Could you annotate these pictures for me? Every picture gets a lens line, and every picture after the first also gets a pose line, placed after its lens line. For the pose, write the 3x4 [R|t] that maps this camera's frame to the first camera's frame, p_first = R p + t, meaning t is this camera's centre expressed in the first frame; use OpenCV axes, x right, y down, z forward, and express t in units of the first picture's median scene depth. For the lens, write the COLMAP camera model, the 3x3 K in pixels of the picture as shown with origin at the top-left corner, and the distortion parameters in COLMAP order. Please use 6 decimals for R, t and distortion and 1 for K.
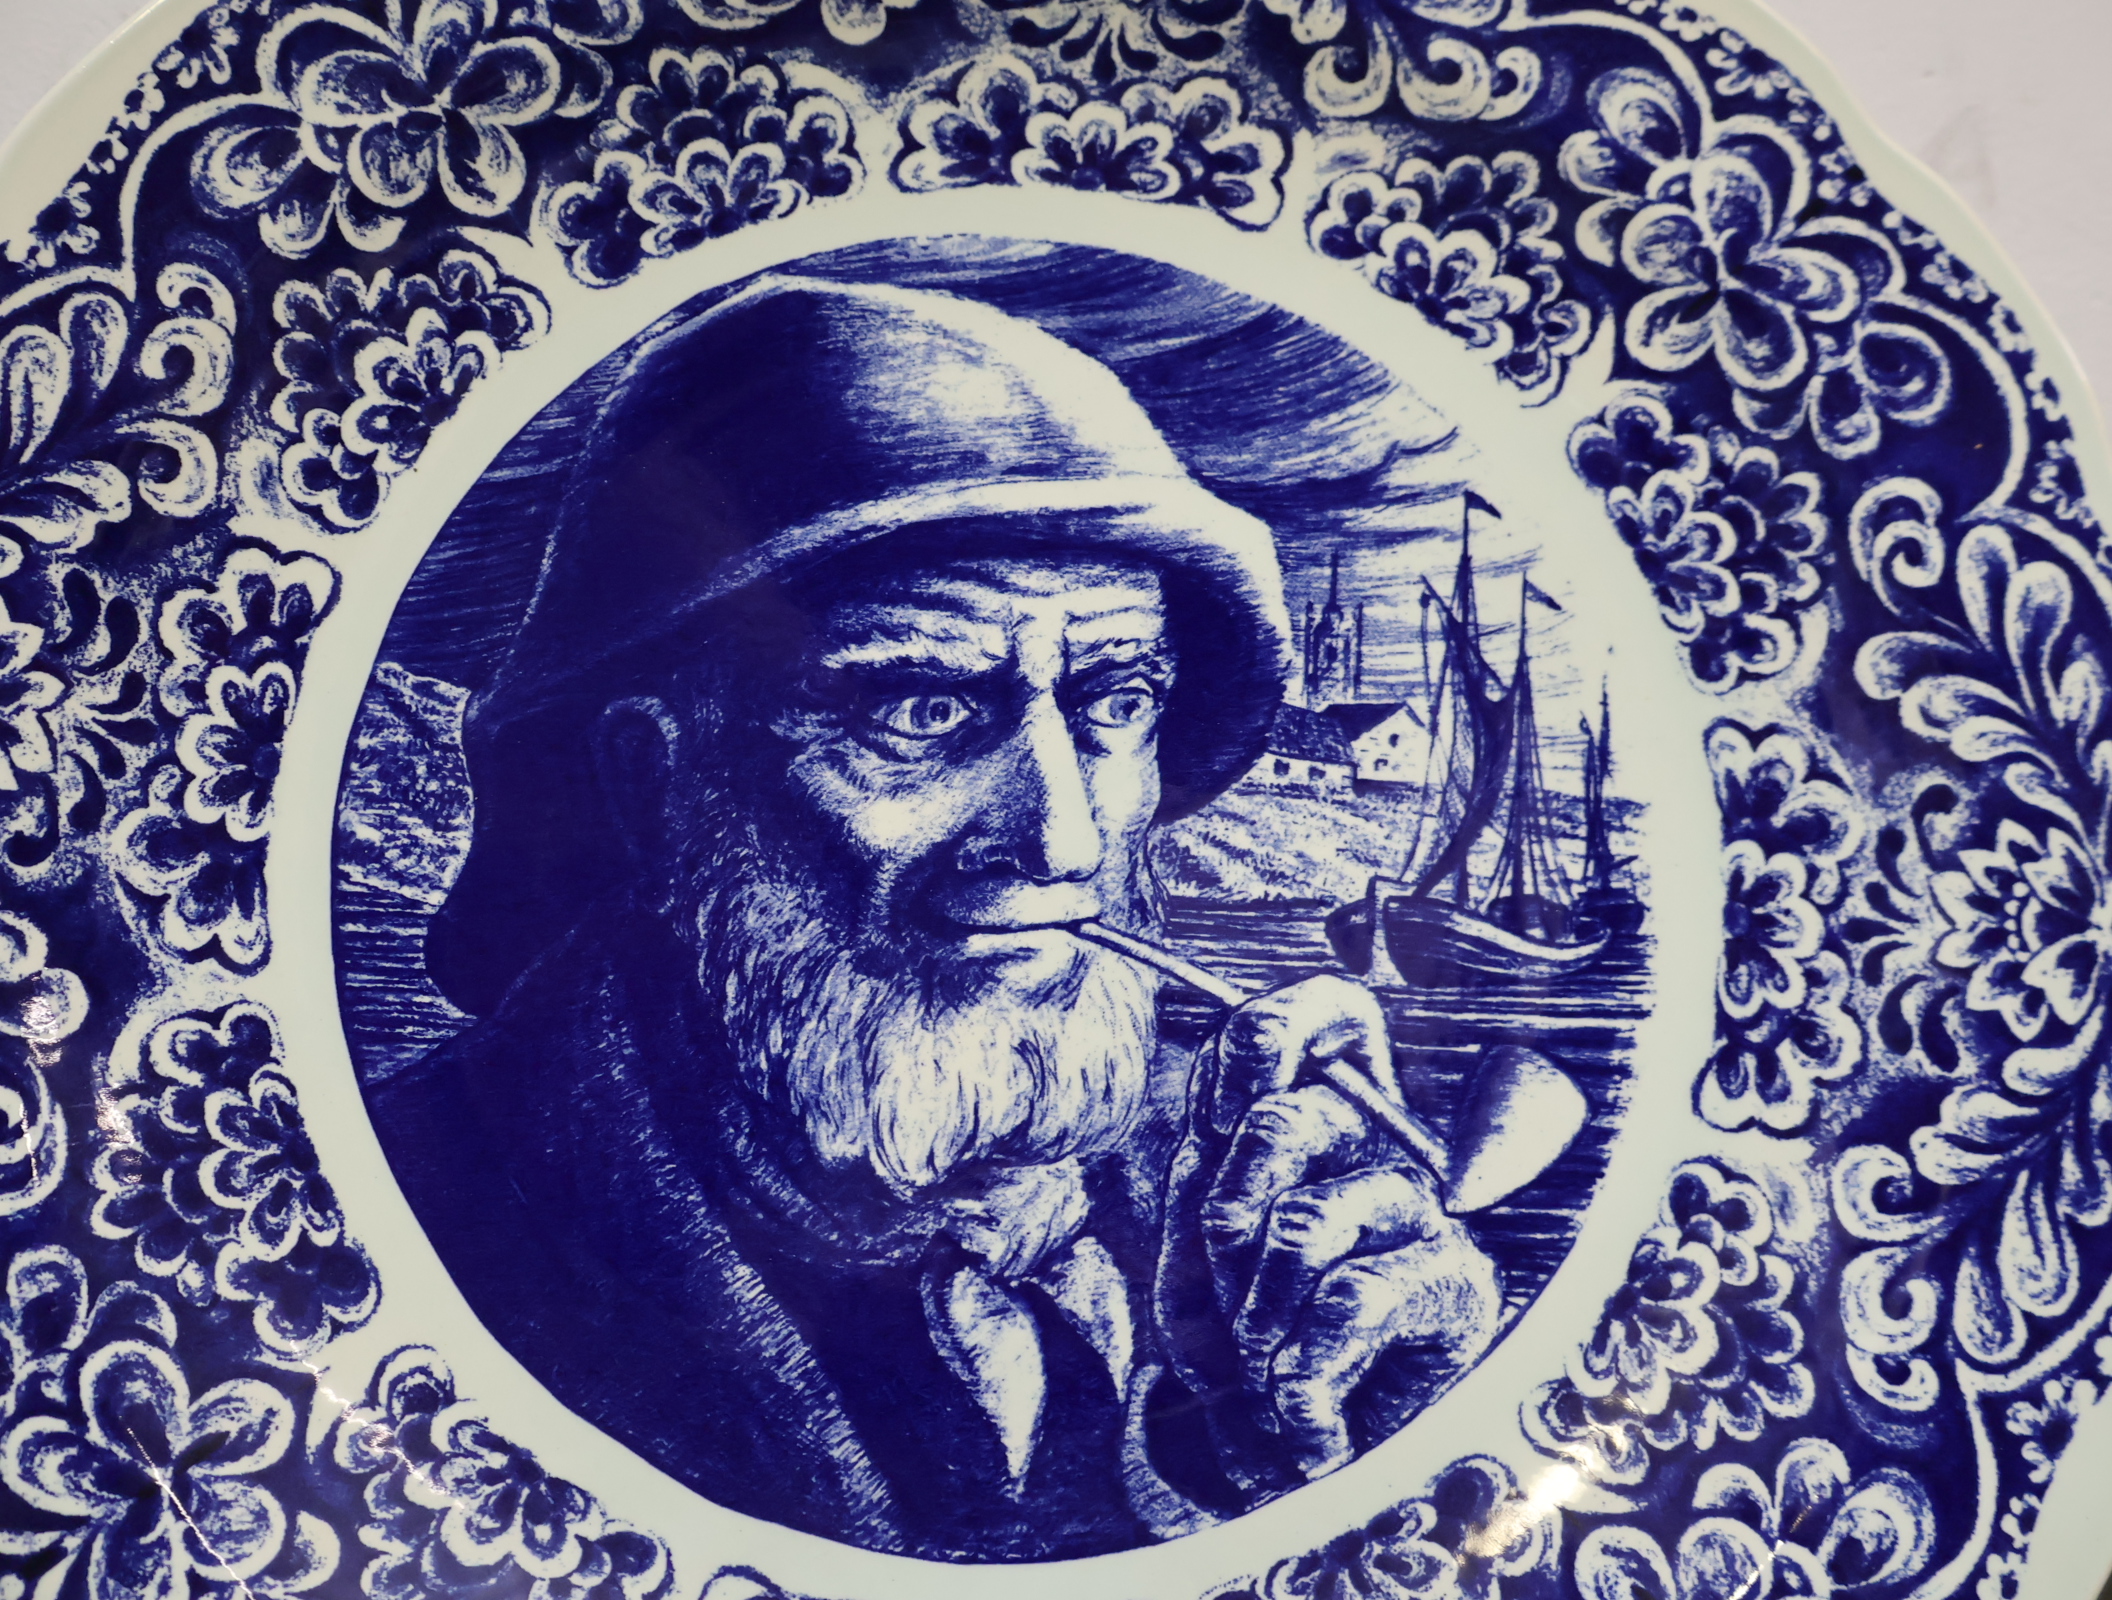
lens RADIAL K [[2034.8, 0, 1048.2], [0, 2034.8, 802.5], [0, 0, 1]] dist [-0.002757, 0.017700]
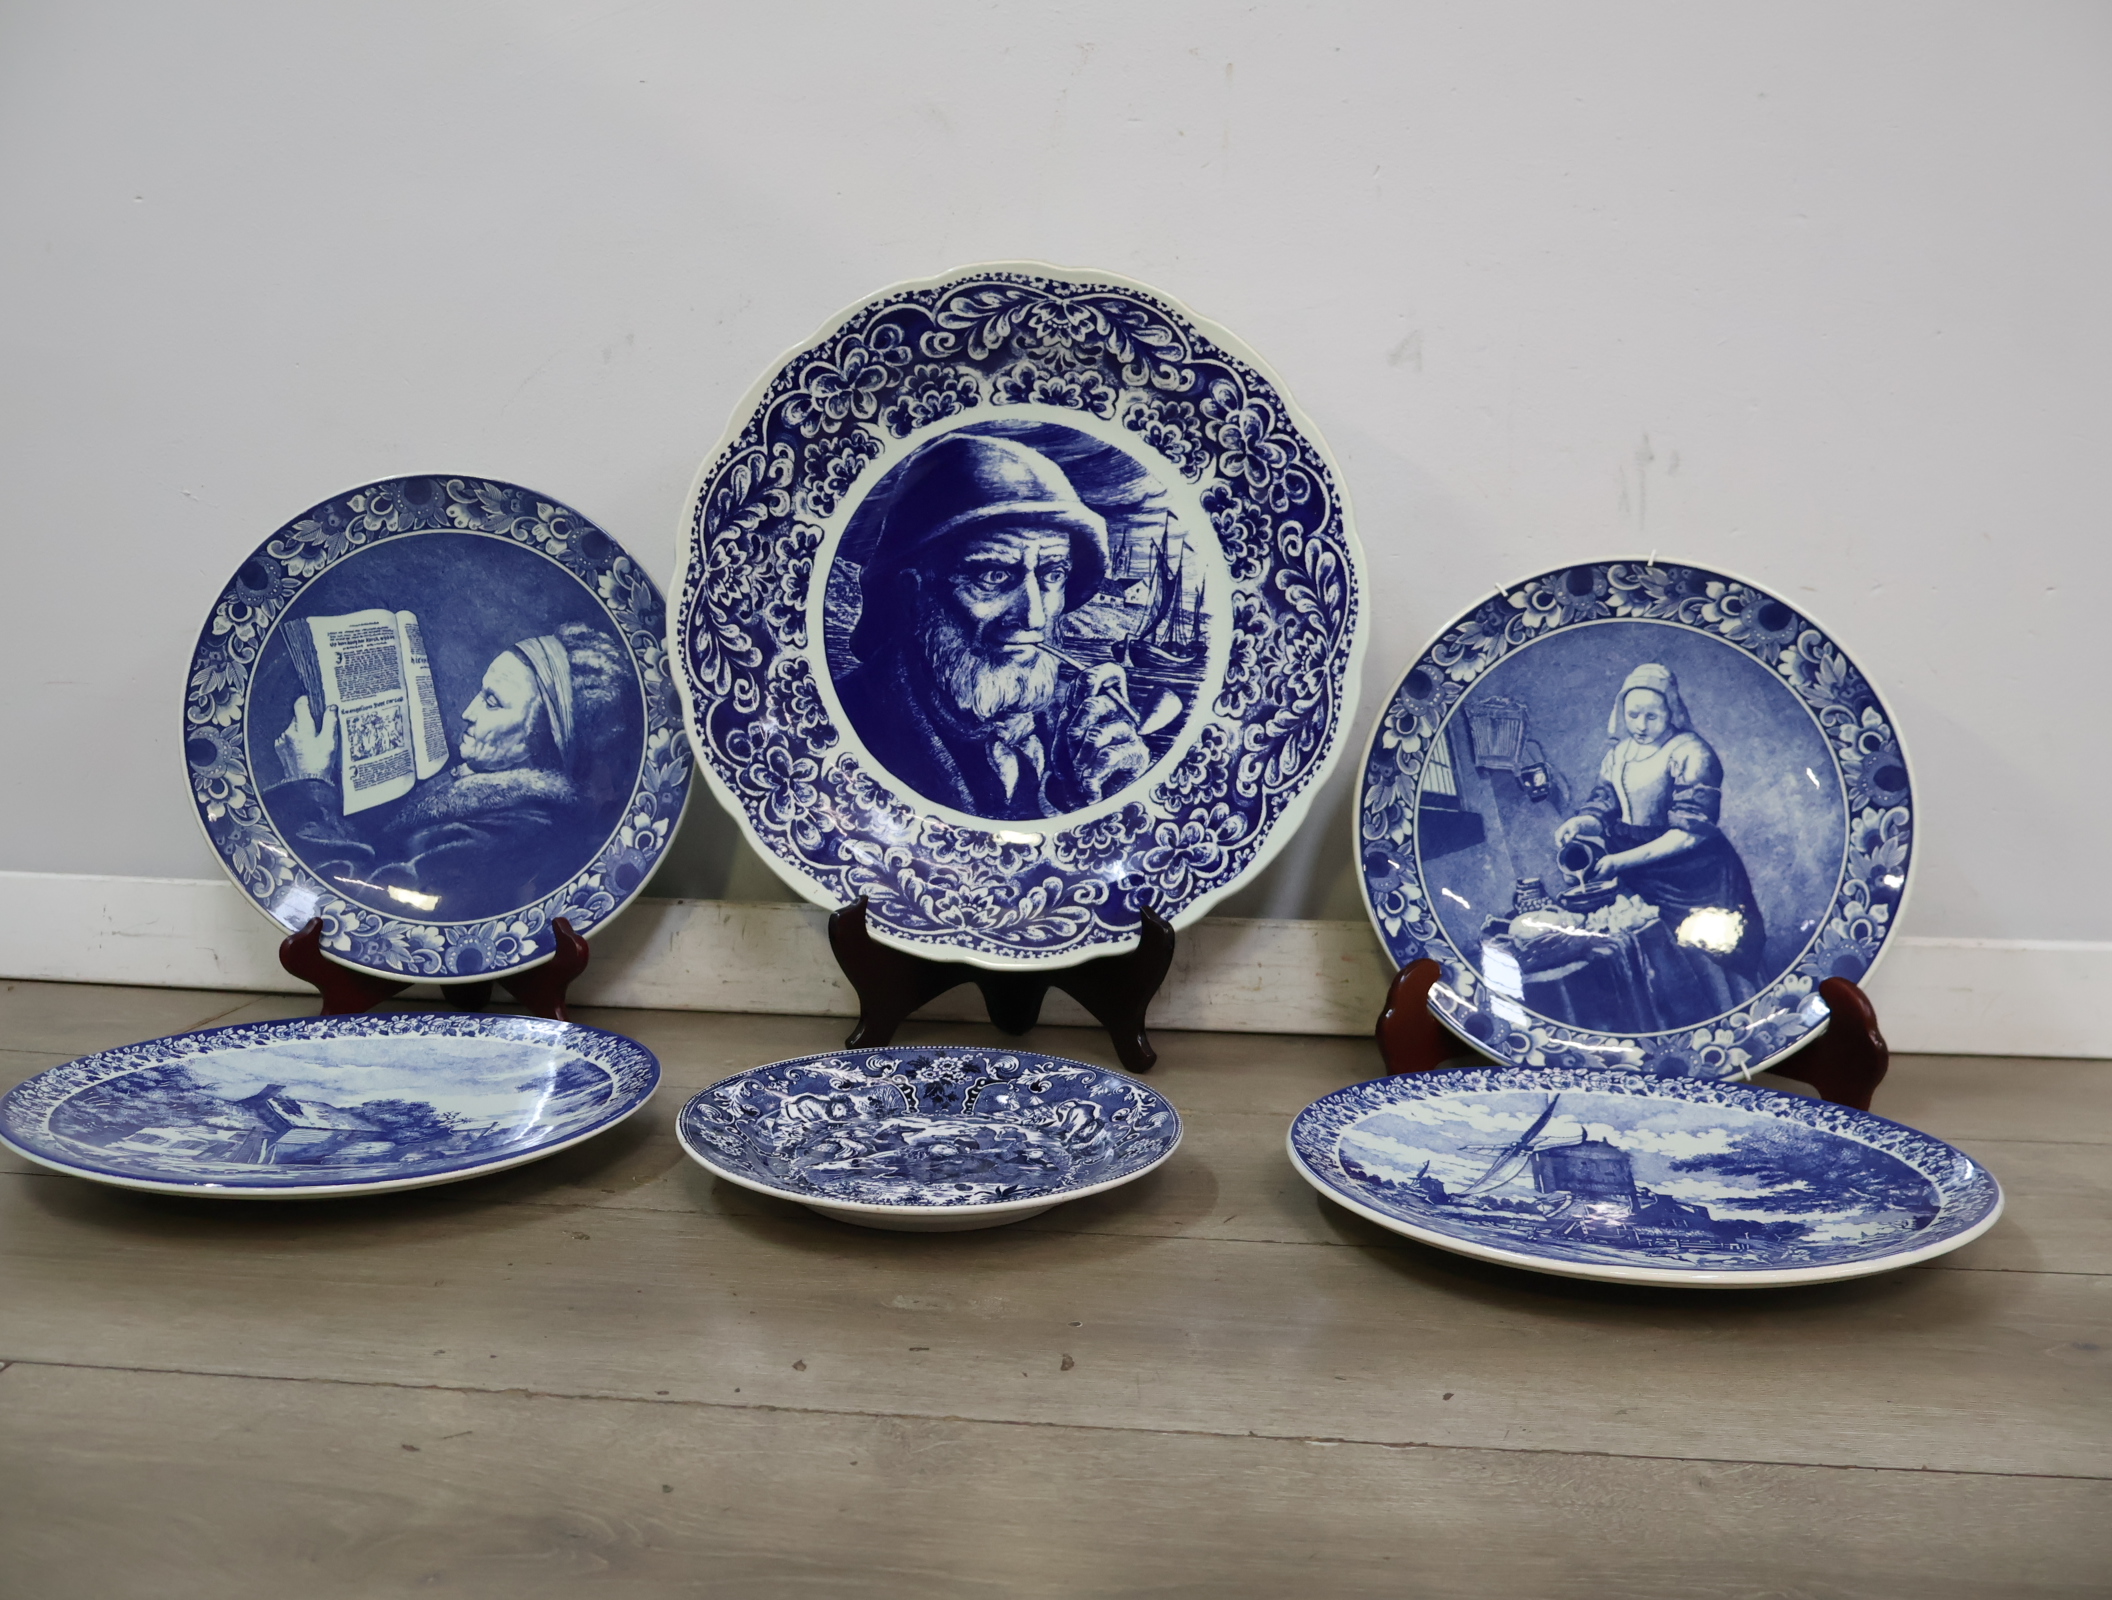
lens RADIAL K [[1987.1, 0, 1050.8], [0, 1987.1, 808.2], [0, 0, 1]] dist [-0.011412, 0.000518]
pose [[0.983636, 0.070864, -0.165645, 0.613631], [-0.021815, 0.959480, 0.280931, -0.615106], [0.178841, -0.272720, 0.945325, -2.219830]]
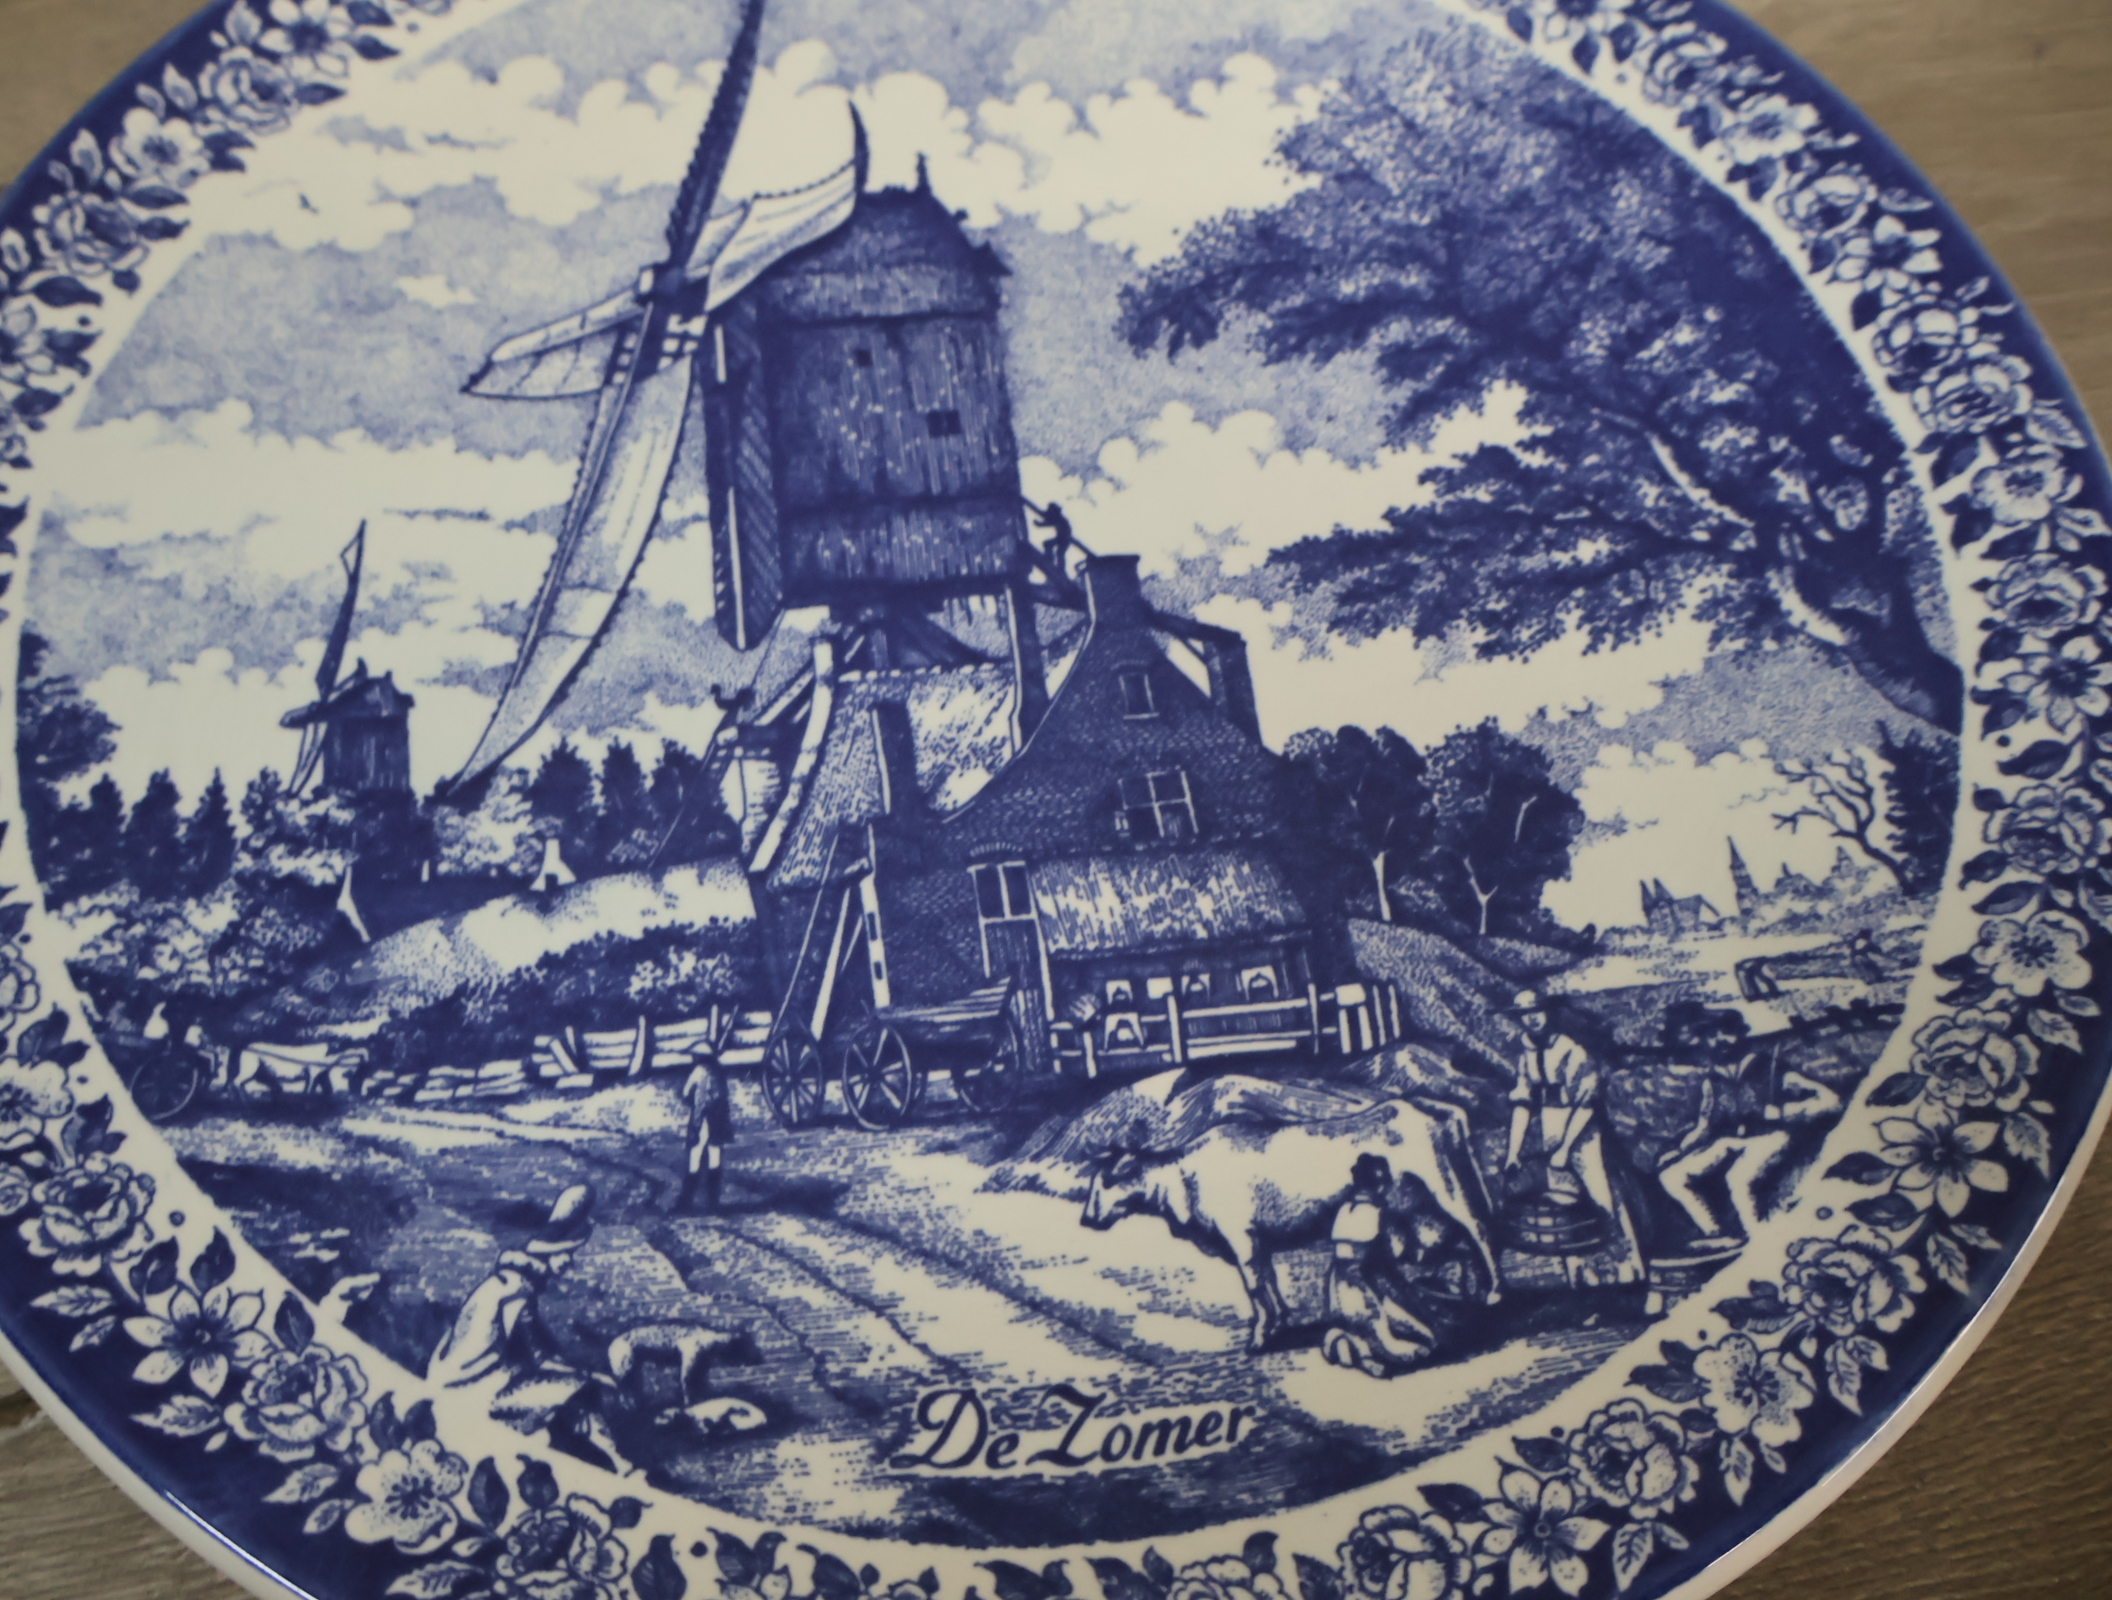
lens RADIAL K [[2034.8, 0, 1048.2], [0, 2034.8, 802.5], [0, 0, 1]] dist [-0.002757, 0.017700]
pose [[0.987232, -0.093570, 0.128908, 0.862818], [-0.091883, 0.326547, 0.940704, -0.180988], [-0.130117, -0.940538, 0.313781, -0.123895]]
